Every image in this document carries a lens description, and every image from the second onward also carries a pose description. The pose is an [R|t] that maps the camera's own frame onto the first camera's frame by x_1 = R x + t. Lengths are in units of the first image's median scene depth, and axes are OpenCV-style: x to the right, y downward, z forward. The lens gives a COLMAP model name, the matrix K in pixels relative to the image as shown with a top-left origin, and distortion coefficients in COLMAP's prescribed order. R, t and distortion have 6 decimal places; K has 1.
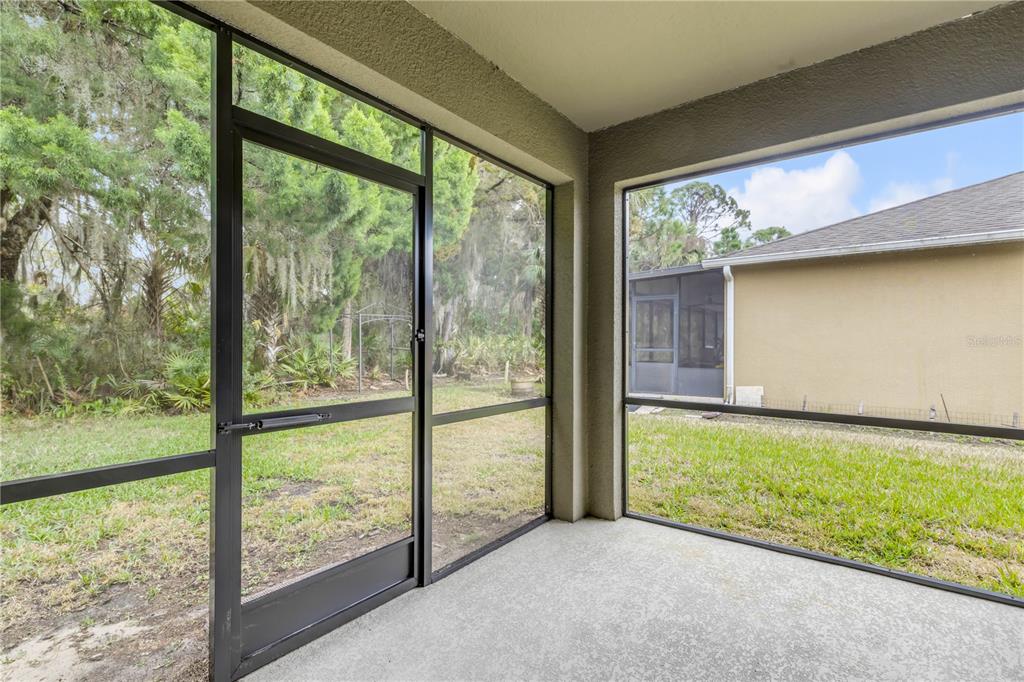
lens RADIAL K [[459.3, 0, 512.0], [0, 459.3, 341.0], [0, 0, 1]] dist [0.004203, -0.000652]
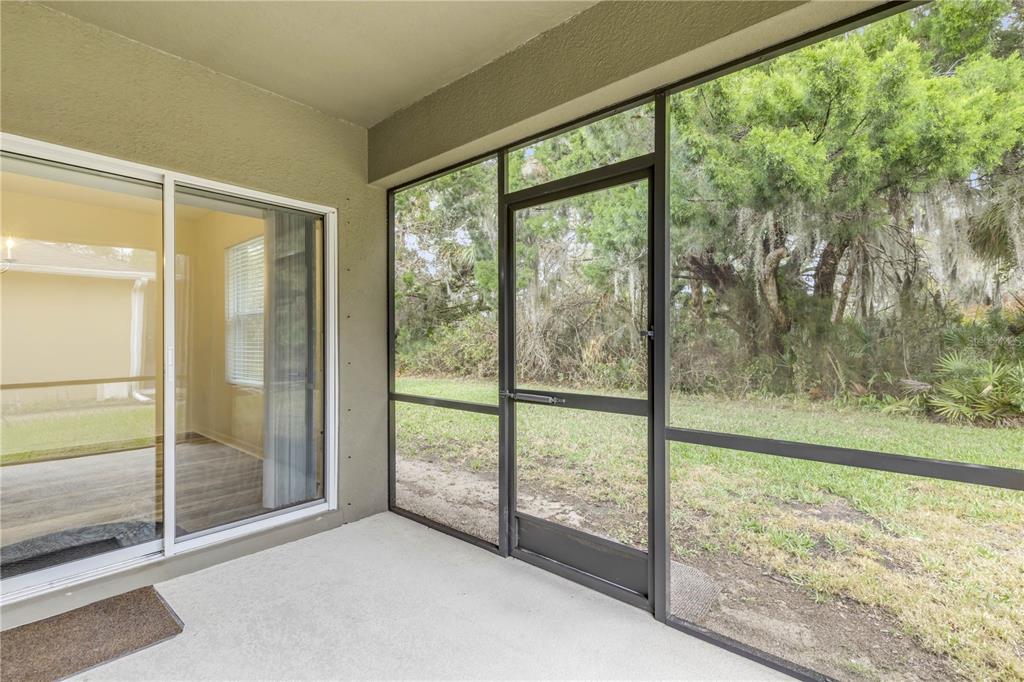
lens RADIAL K [[459.3, 0, 512.0], [0, 459.3, 341.0], [0, 0, 1]] dist [0.004203, -0.000652]
pose [[-0.046514, -0.004230, -0.998909, 0.753775], [0.007159, 0.999964, -0.004568, 0.005822], [0.998892, -0.007364, -0.046482, 0.832651]]
